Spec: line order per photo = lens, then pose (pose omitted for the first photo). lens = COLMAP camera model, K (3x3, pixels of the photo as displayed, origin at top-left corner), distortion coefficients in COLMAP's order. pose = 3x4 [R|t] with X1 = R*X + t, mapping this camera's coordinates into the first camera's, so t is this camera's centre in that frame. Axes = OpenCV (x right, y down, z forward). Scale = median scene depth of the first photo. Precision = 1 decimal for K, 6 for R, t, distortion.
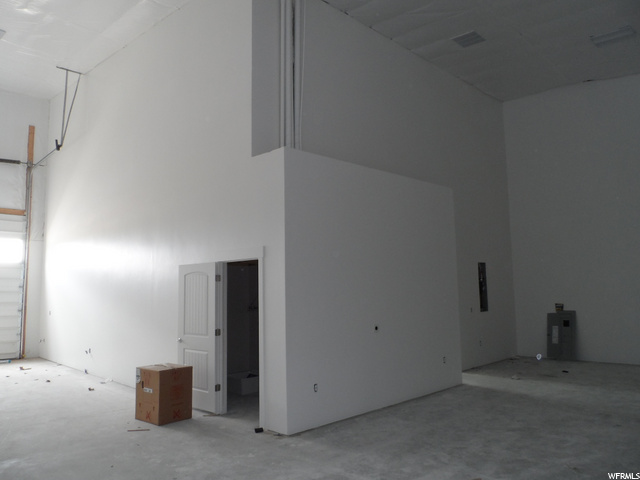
lens RADIAL K [[494.8, 0, 320.0], [0, 494.8, 240.0], [0, 0, 1]] dist [-0.002605, 0.028582]
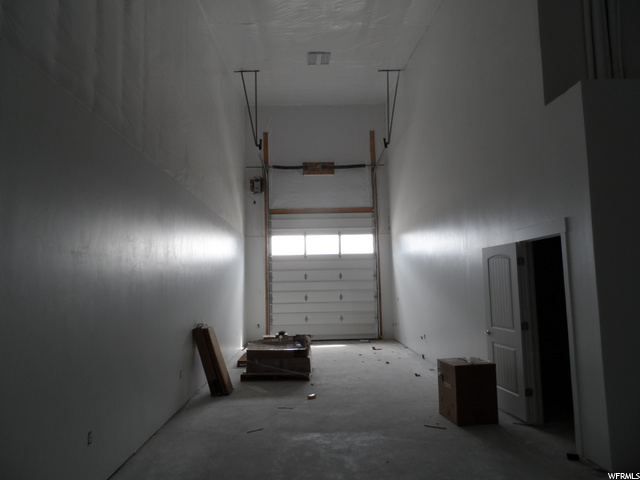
lens RADIAL K [[494.8, 0, 320.0], [0, 494.8, 240.0], [0, 0, 1]] dist [-0.002605, 0.028582]
pose [[0.740524, -0.069117, -0.668467, 0.098195], [0.087870, 0.996116, -0.005653, 0.016002], [0.666261, -0.054552, 0.743721, 0.147739]]
